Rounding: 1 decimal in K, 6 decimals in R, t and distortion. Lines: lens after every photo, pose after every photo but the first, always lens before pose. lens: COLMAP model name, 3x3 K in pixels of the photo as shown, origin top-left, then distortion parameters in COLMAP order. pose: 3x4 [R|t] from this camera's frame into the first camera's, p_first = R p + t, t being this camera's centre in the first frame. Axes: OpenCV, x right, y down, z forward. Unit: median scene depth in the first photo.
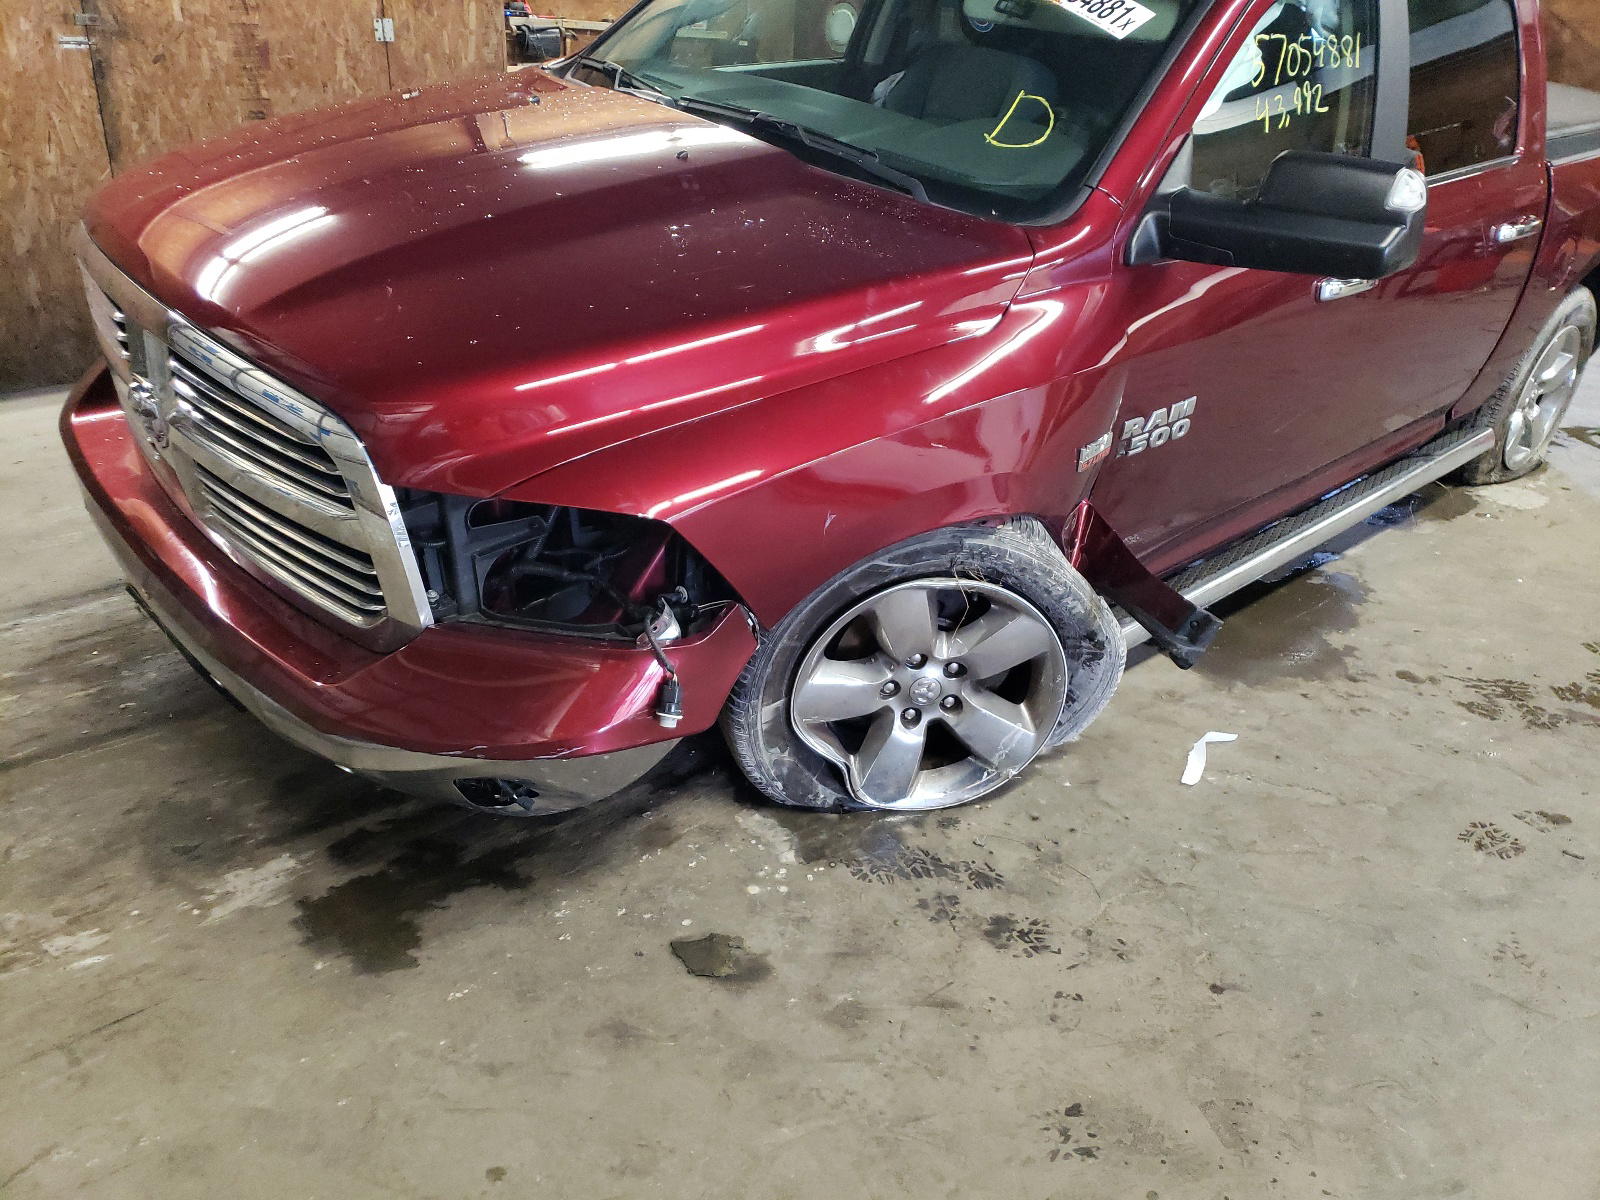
lens RADIAL K [[1263.5, 0, 800.0], [0, 1263.5, 600.0], [0, 0, 1]] dist [0.012992, 0.014204]
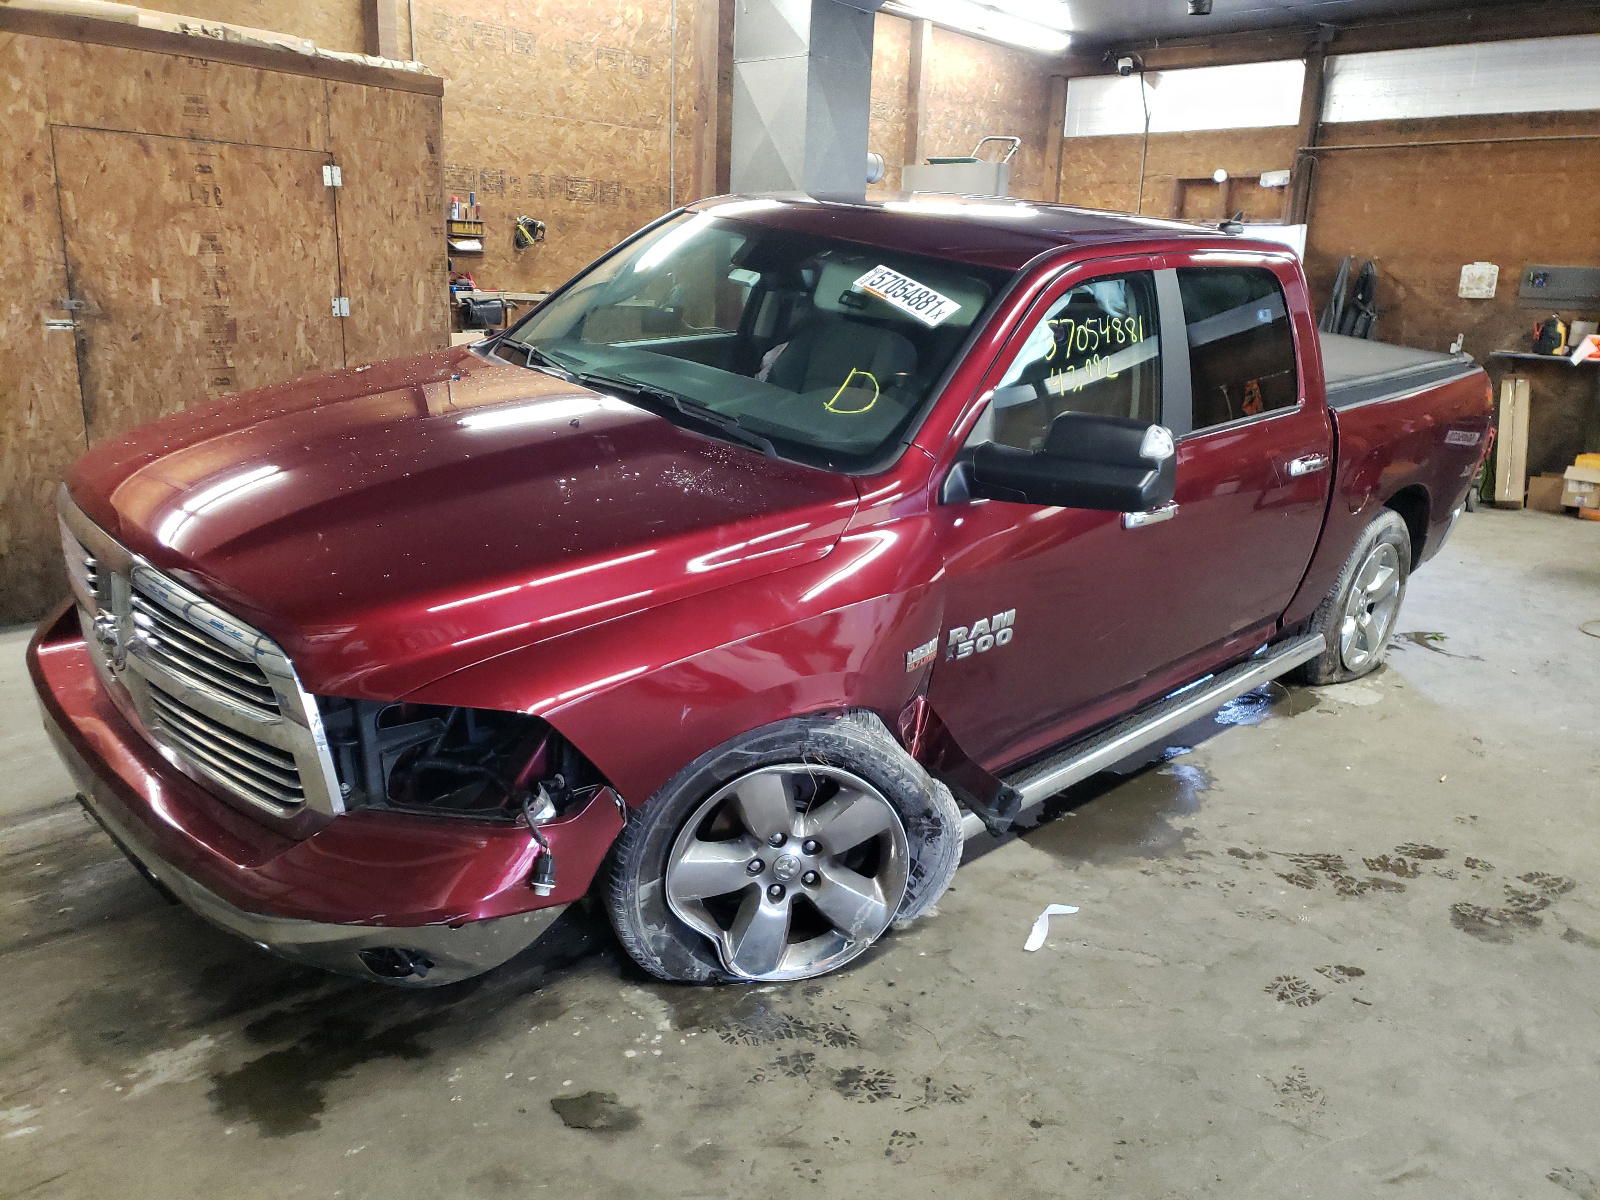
lens RADIAL K [[1251.7, 0, 794.3], [0, 1251.7, 586.8], [0, 0, 1]] dist [0.006907, 0.015084]
pose [[0.999059, -0.019978, 0.038509, 0.068612], [0.026776, 0.982370, -0.185019, 0.031920], [-0.034134, 0.185876, 0.981980, -0.155905]]
